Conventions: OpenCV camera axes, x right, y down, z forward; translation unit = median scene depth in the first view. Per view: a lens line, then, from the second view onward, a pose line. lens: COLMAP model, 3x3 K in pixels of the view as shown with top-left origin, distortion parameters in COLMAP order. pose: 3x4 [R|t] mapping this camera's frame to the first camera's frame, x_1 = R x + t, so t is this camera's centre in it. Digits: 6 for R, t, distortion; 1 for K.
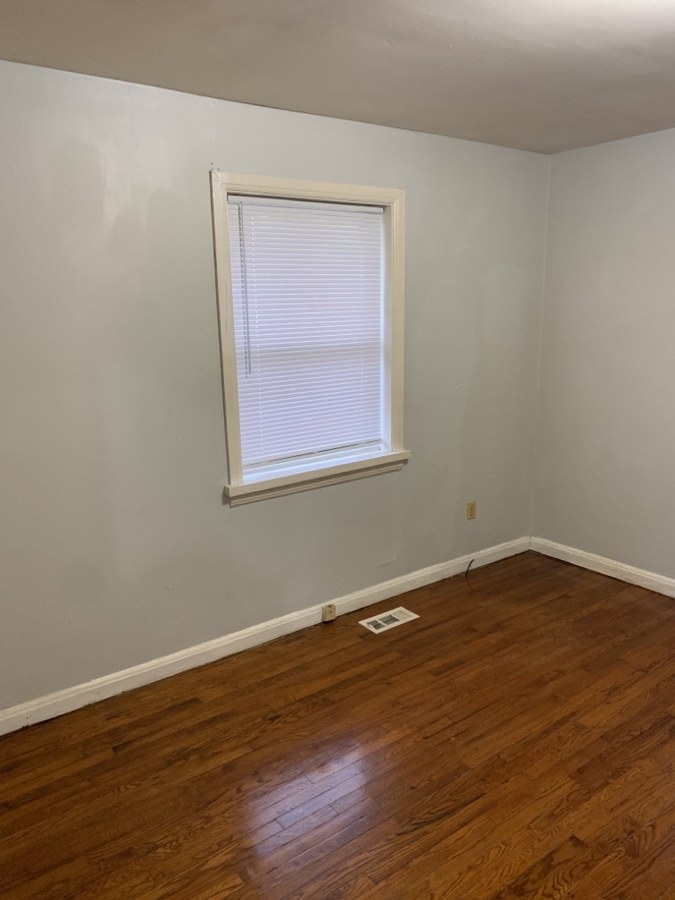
lens RADIAL K [[684.3, 0, 338.9], [0, 684.3, 448.5], [0, 0, 1]] dist [0.013203, -0.010819]
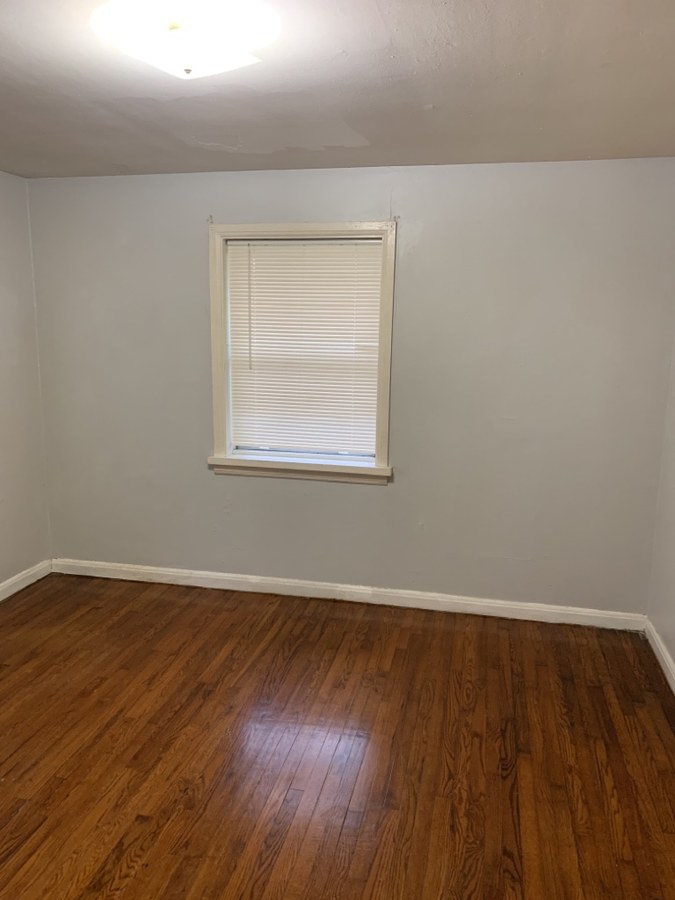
lens RADIAL K [[684.3, 0, 330.8], [0, 684.3, 451.3], [0, 0, 1]] dist [0.013203, -0.010819]
pose [[0.762430, -0.092258, 0.640460, -0.055200], [0.108849, 0.993965, 0.013602, 0.006245], [-0.637849, 0.059343, 0.767871, -0.051475]]
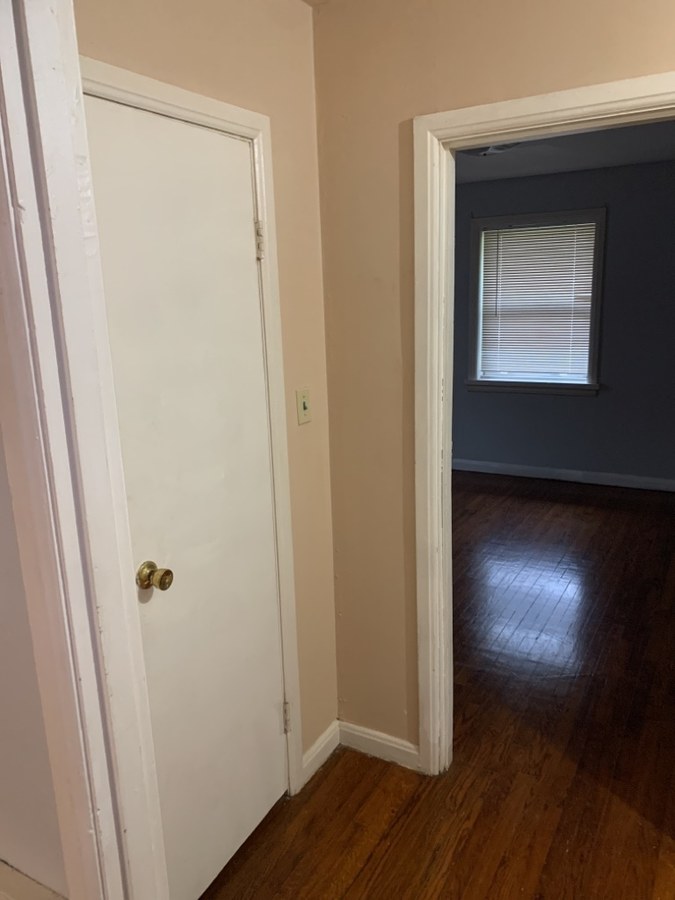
lens RADIAL K [[684.3, 0, 333.5], [0, 684.3, 447.0], [0, 0, 1]] dist [0.013203, -0.010819]
pose [[0.919943, -0.099663, 0.379174, -0.517429], [0.099536, 0.994833, 0.019992, 0.135174], [-0.379207, 0.019350, 0.925109, -0.565550]]
